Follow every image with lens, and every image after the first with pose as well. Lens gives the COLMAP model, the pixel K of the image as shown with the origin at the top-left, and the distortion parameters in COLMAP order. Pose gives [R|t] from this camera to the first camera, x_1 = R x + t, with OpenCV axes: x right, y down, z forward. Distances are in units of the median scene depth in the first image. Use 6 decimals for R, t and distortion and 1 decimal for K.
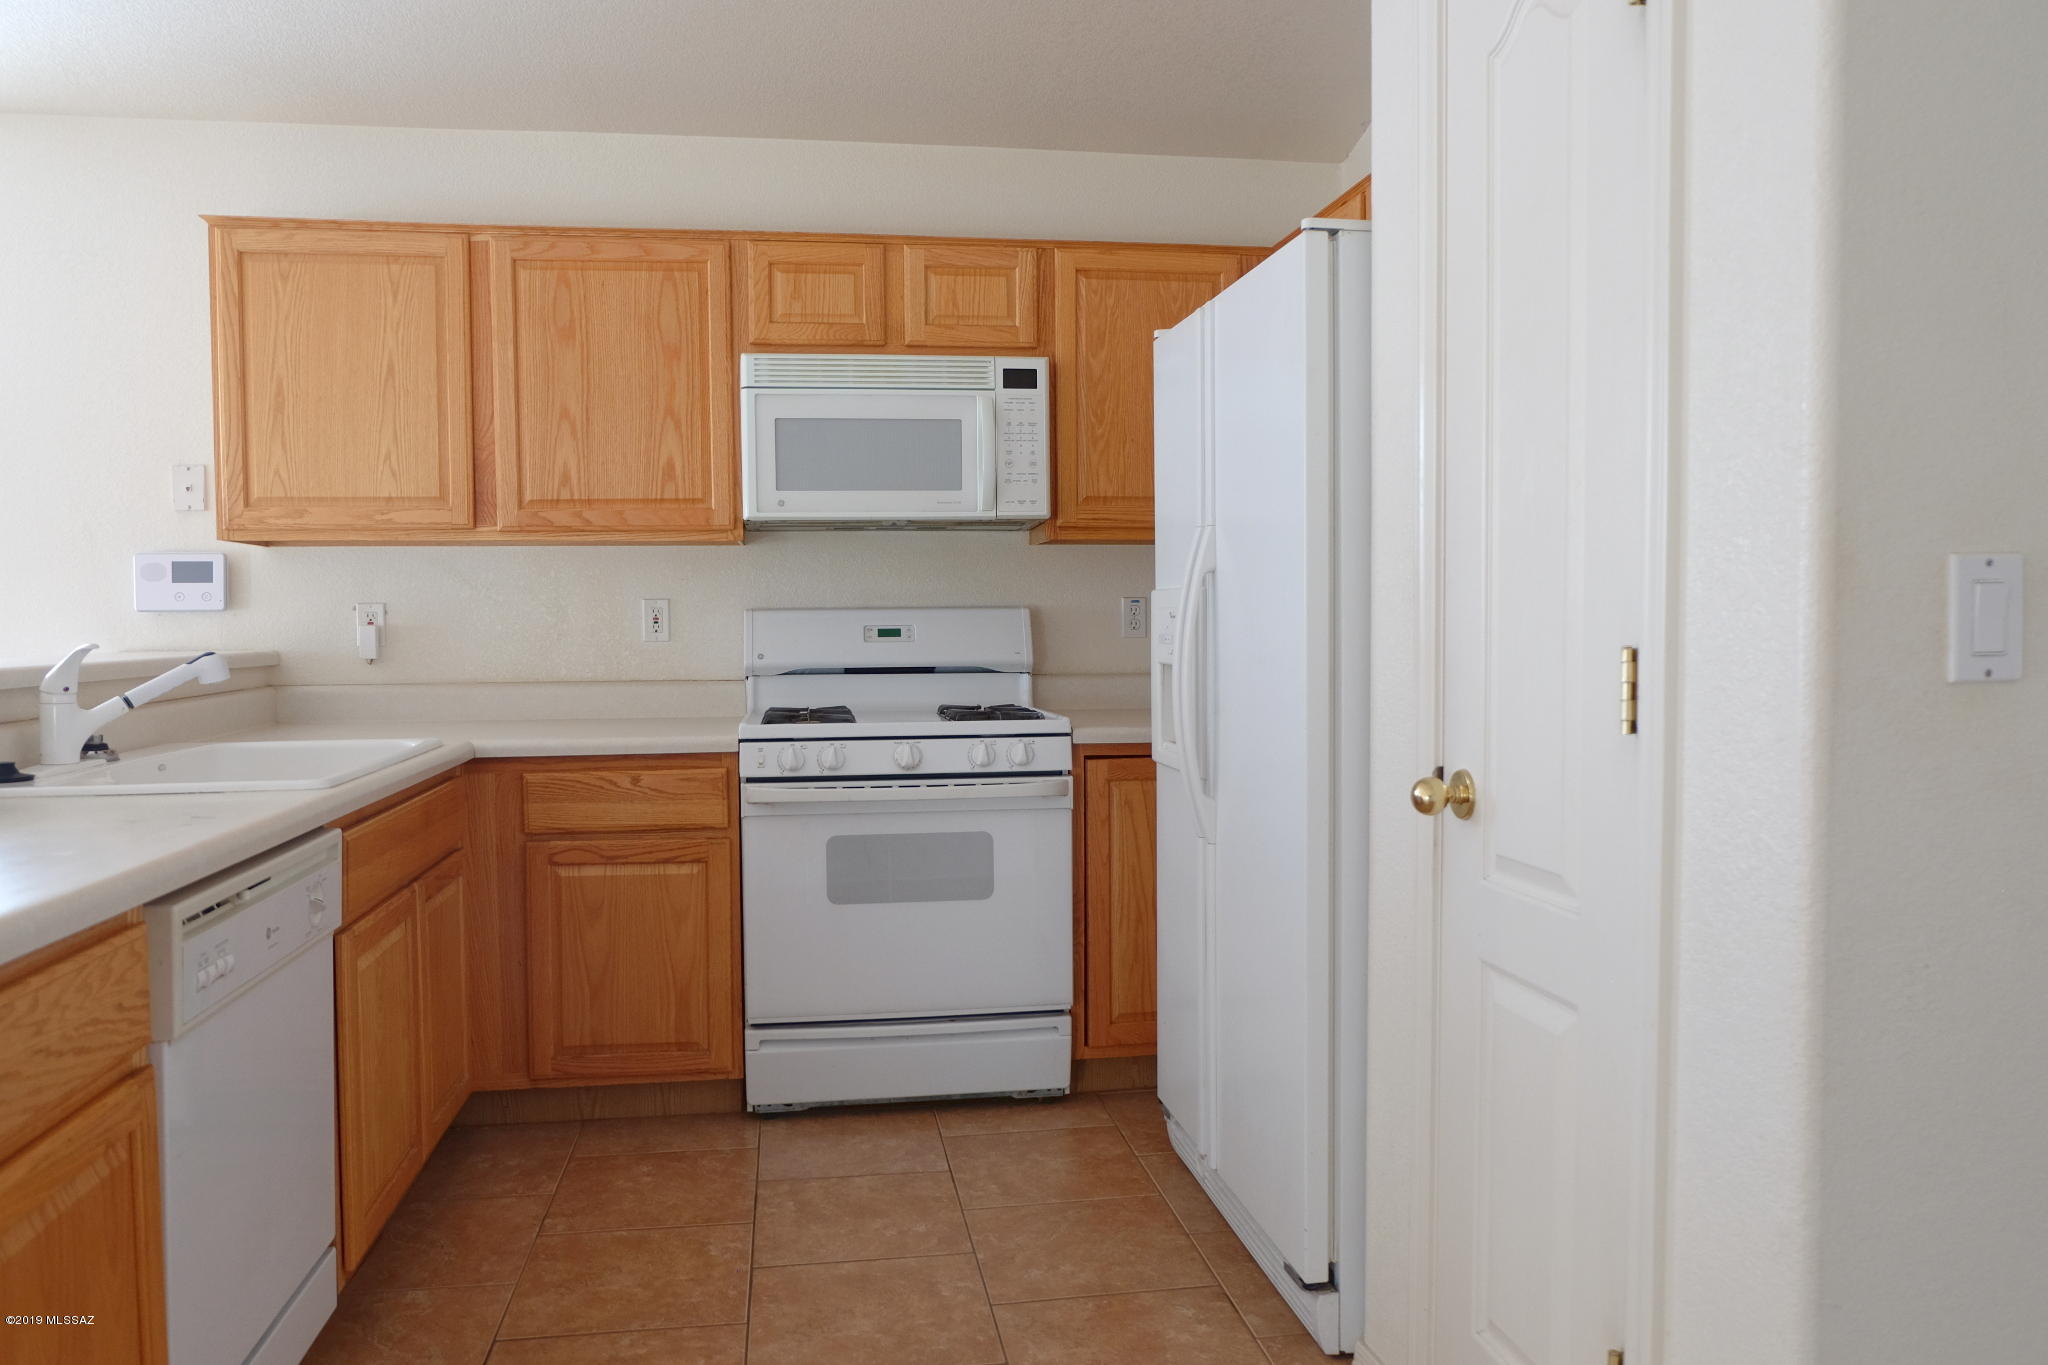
lens RADIAL K [[1462.3, 0, 1010.4], [0, 1462.3, 690.2], [0, 0, 1]] dist [-0.056217, 0.055024]
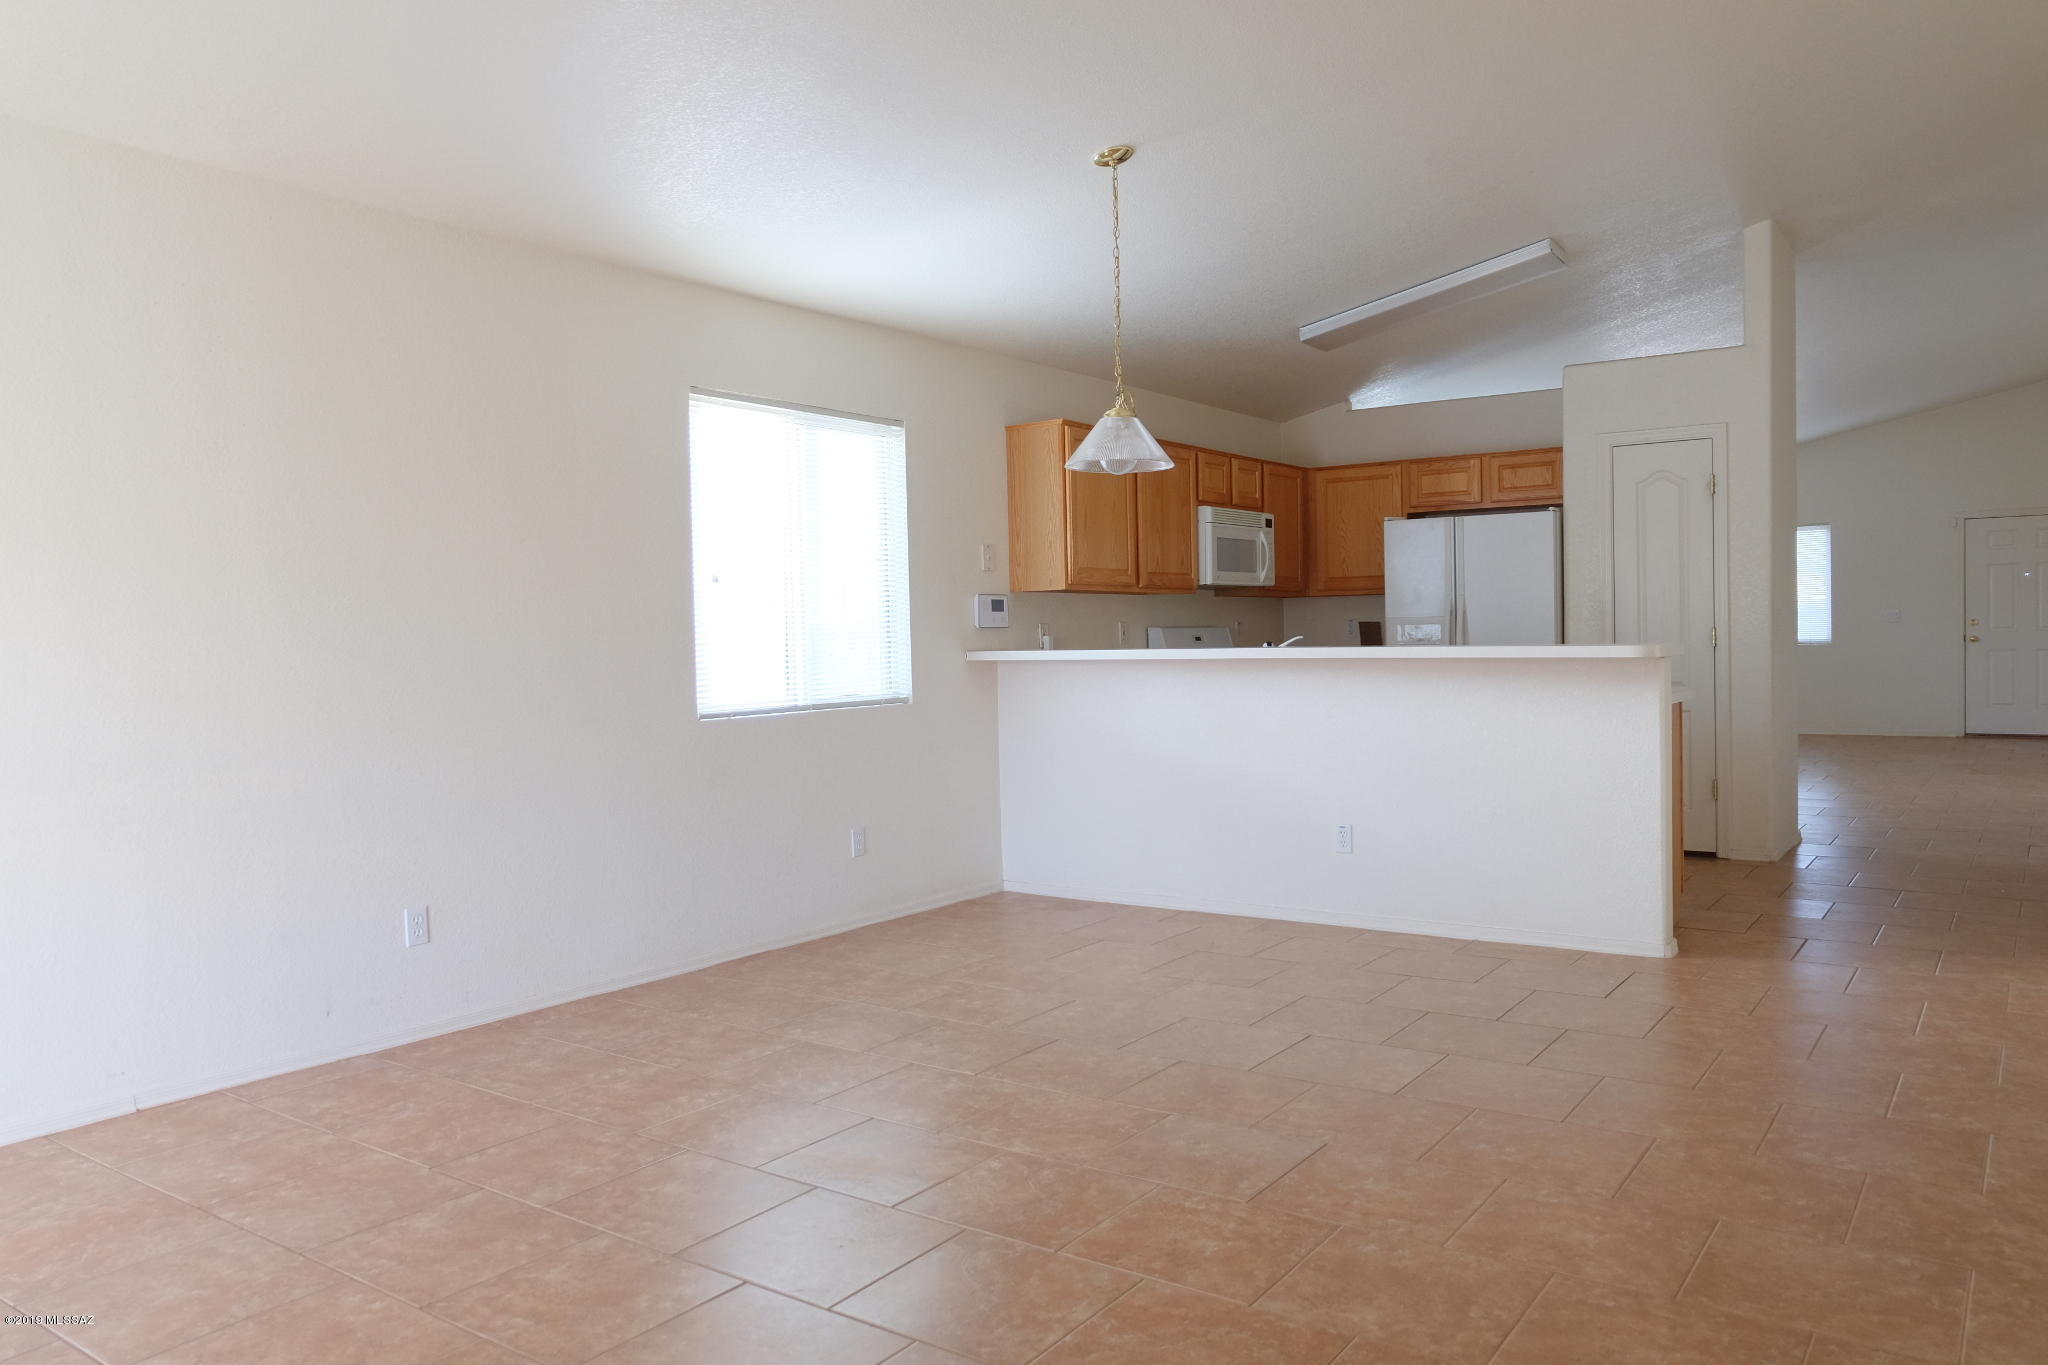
lens RADIAL K [[1462.3, 0, 1029.1], [0, 1462.3, 683.4], [0, 0, 1]] dist [-0.056217, 0.055024]
pose [[0.687512, -0.029139, 0.725588, -1.965872], [0.050617, 0.998687, -0.007854, 0.030868], [-0.724406, 0.042127, 0.688085, -0.271285]]
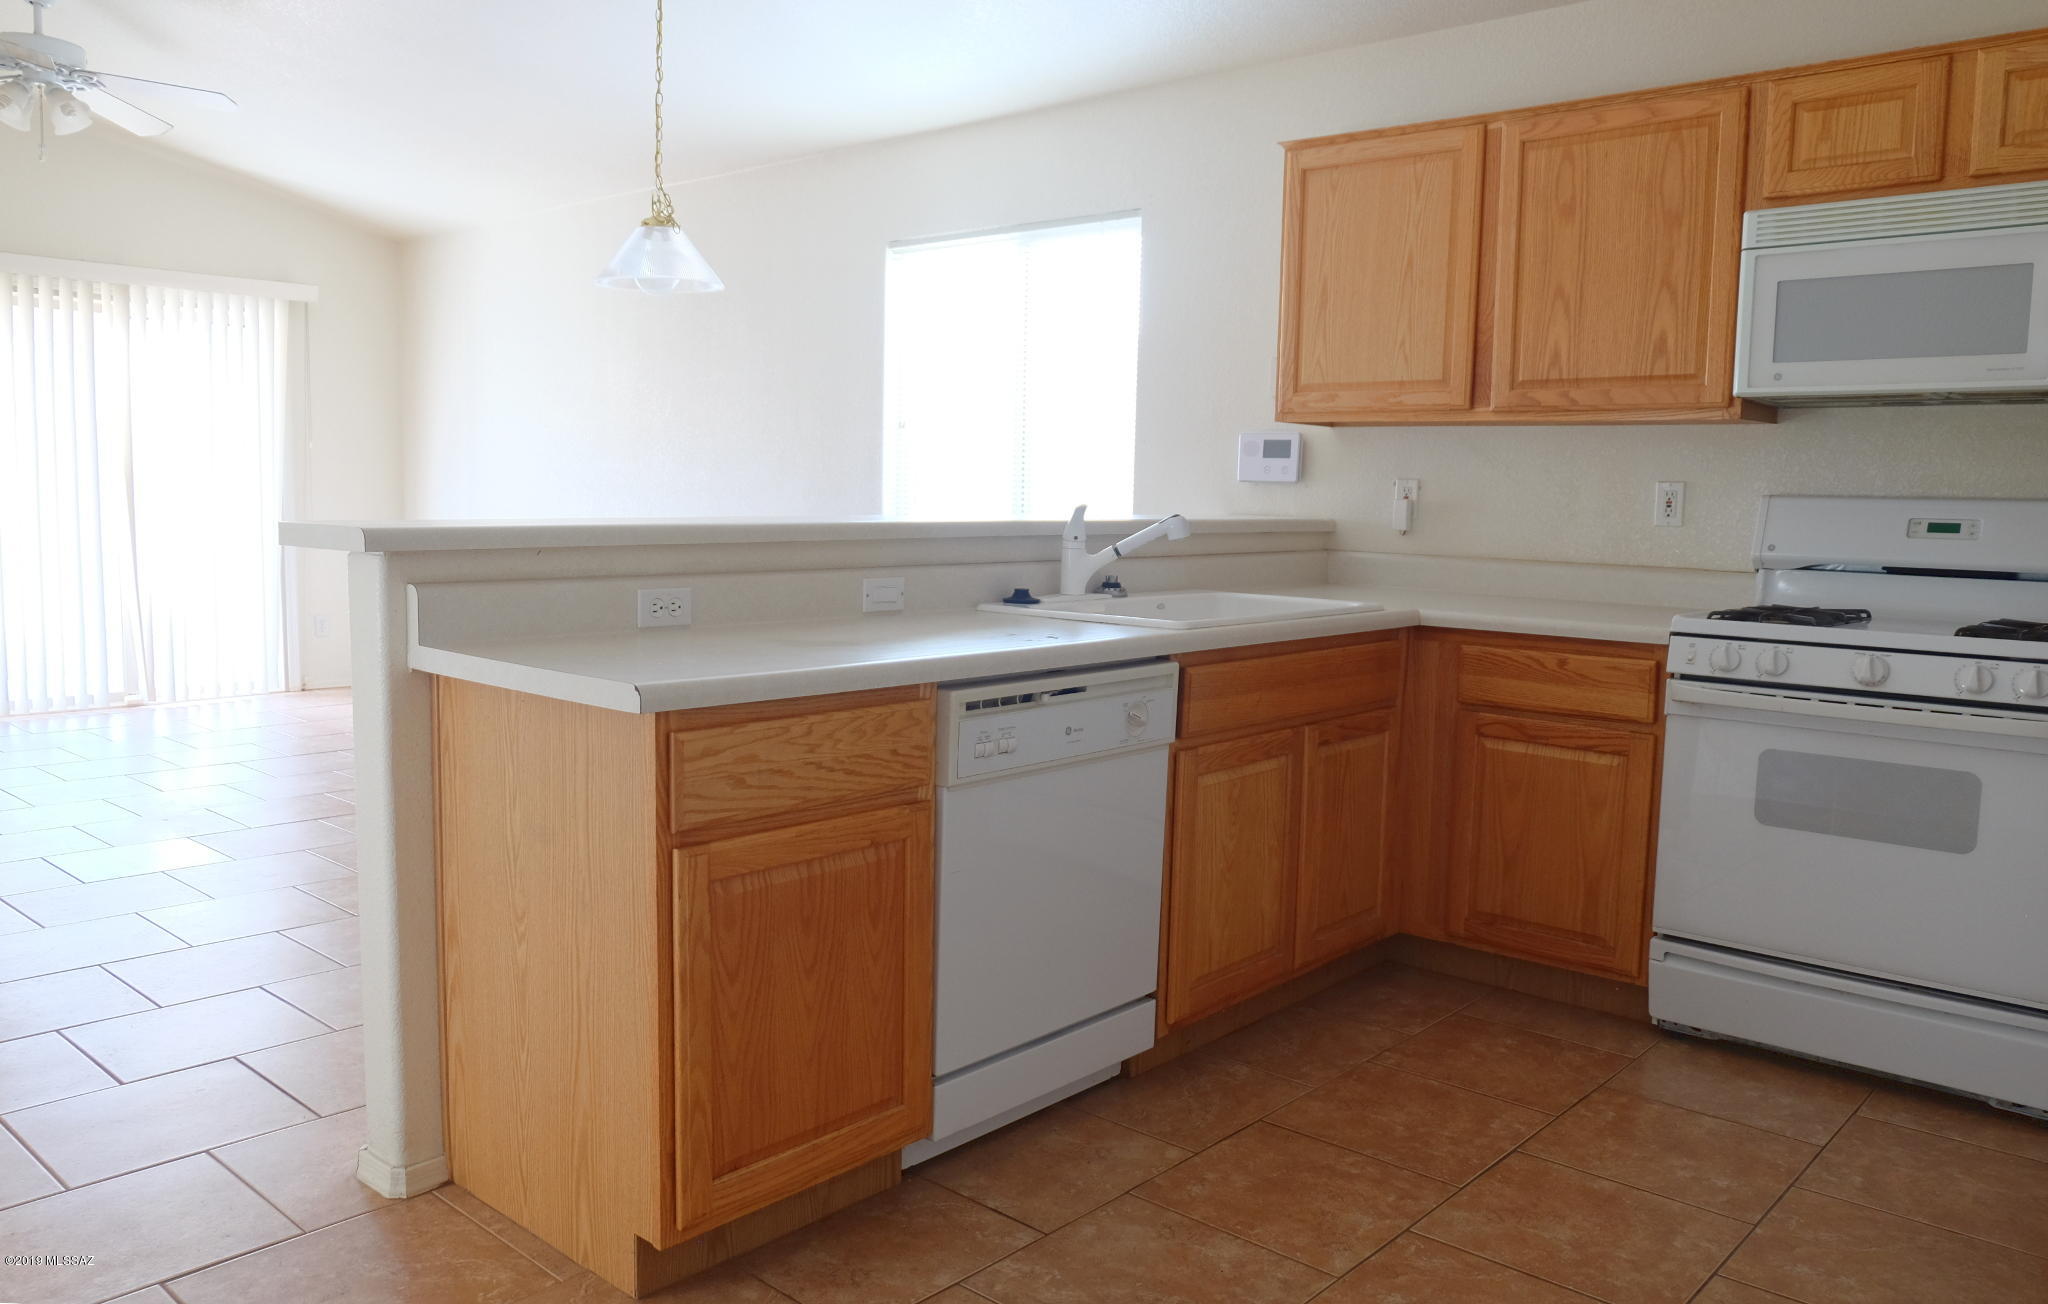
lens RADIAL K [[1499.1, 0, 1014.8], [0, 1499.1, 634.9], [0, 0, 1]] dist [-0.009762, 0.024860]
pose [[0.655963, 0.097187, -0.748510, 0.247218], [-0.065508, 0.995264, 0.071818, -0.005737], [0.751945, 0.001924, 0.659223, 0.041472]]
